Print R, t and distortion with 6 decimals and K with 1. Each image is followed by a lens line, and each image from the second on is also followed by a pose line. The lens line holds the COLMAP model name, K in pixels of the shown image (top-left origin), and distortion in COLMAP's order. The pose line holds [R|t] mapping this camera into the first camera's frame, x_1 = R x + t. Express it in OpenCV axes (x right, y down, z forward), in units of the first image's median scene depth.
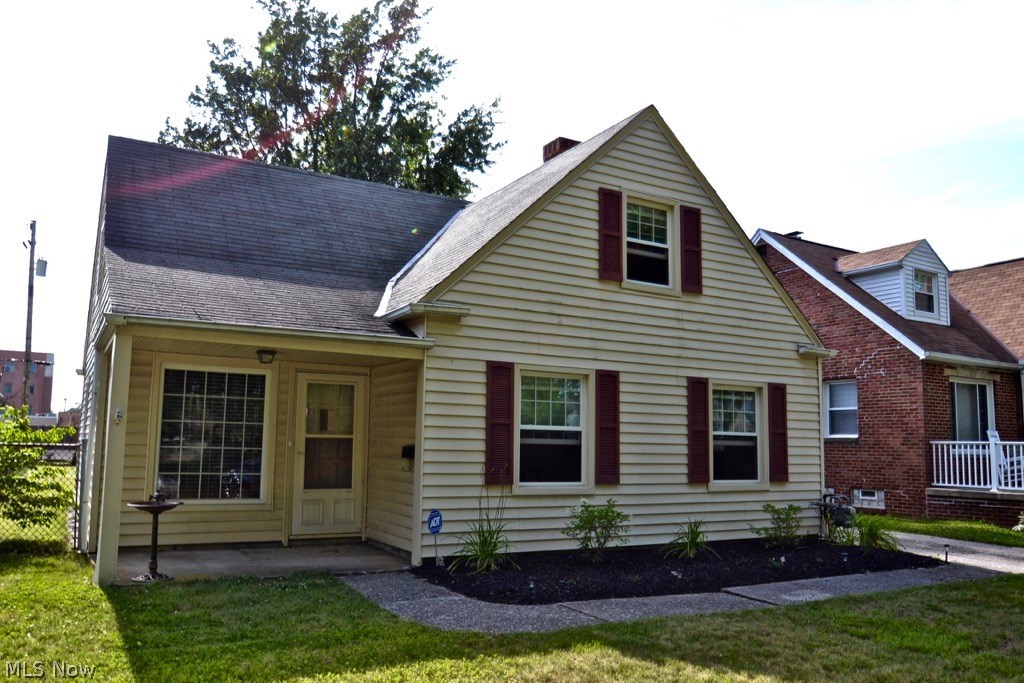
lens RADIAL K [[788.7, 0, 506.7], [0, 788.7, 348.6], [0, 0, 1]] dist [-0.036093, 0.011480]
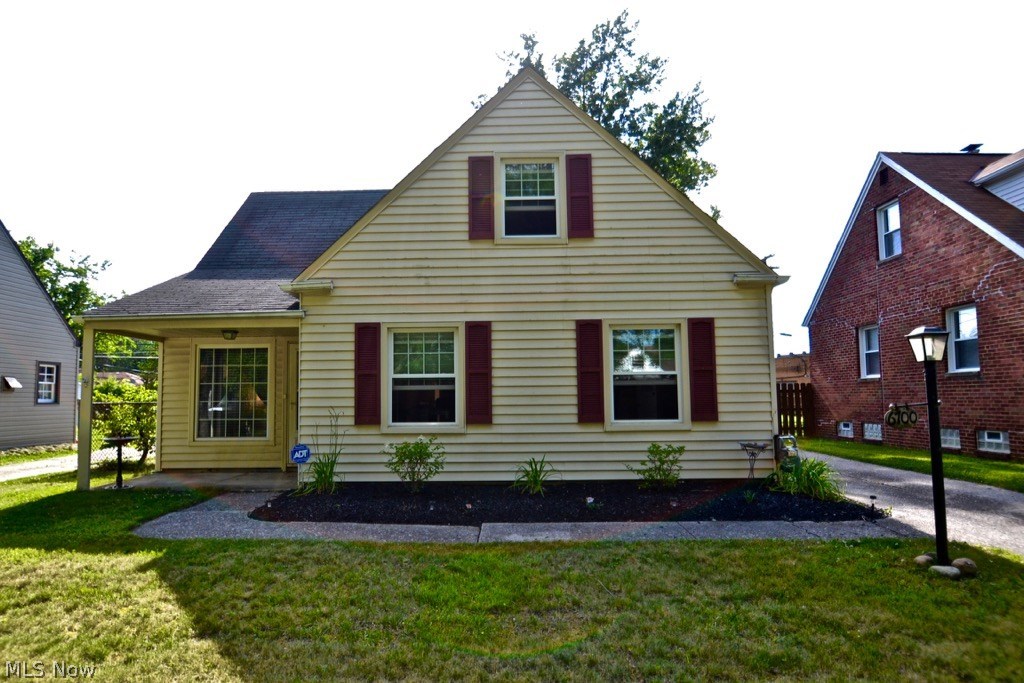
lens RADIAL K [[637.7, 0, 492.6], [0, 637.7, 343.8], [0, 0, 1]] dist [-0.036073, -0.003919]
pose [[0.853867, -0.074294, -0.515161, 0.576893], [0.090388, 0.995887, 0.006194, 0.052755], [0.512582, -0.051853, 0.857071, 0.235849]]
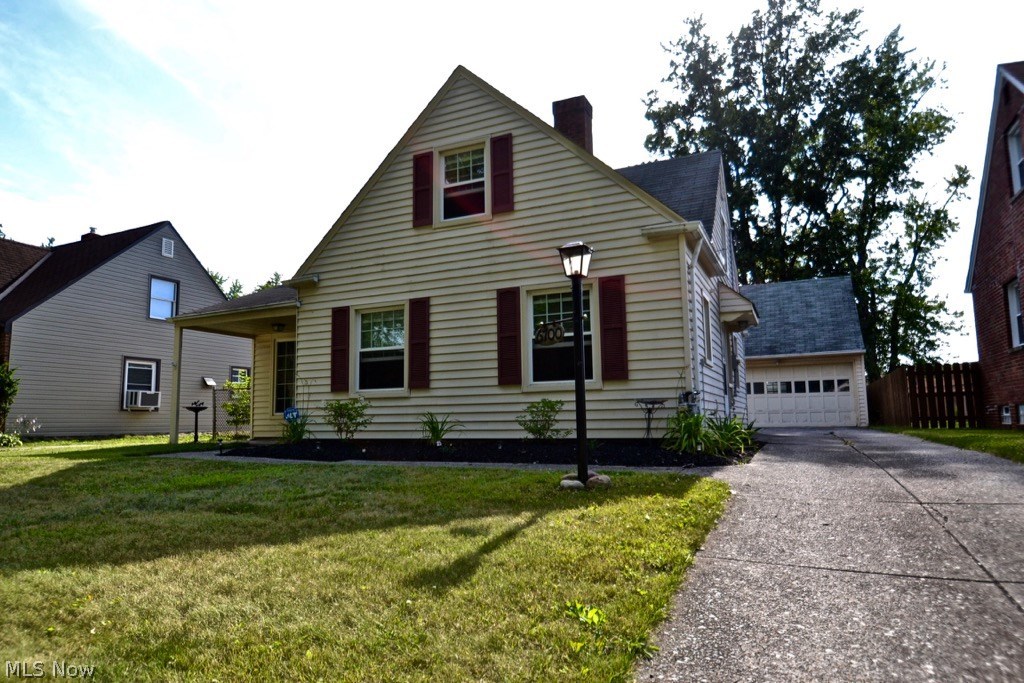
lens RADIAL K [[637.7, 0, 481.9], [0, 637.7, 345.4], [0, 0, 1]] dist [-0.036073, -0.003919]
pose [[0.563172, -0.122942, -0.817143, 0.956399], [0.126155, 0.990070, -0.062014, 0.169265], [0.816653, -0.068162, 0.573090, 0.479165]]
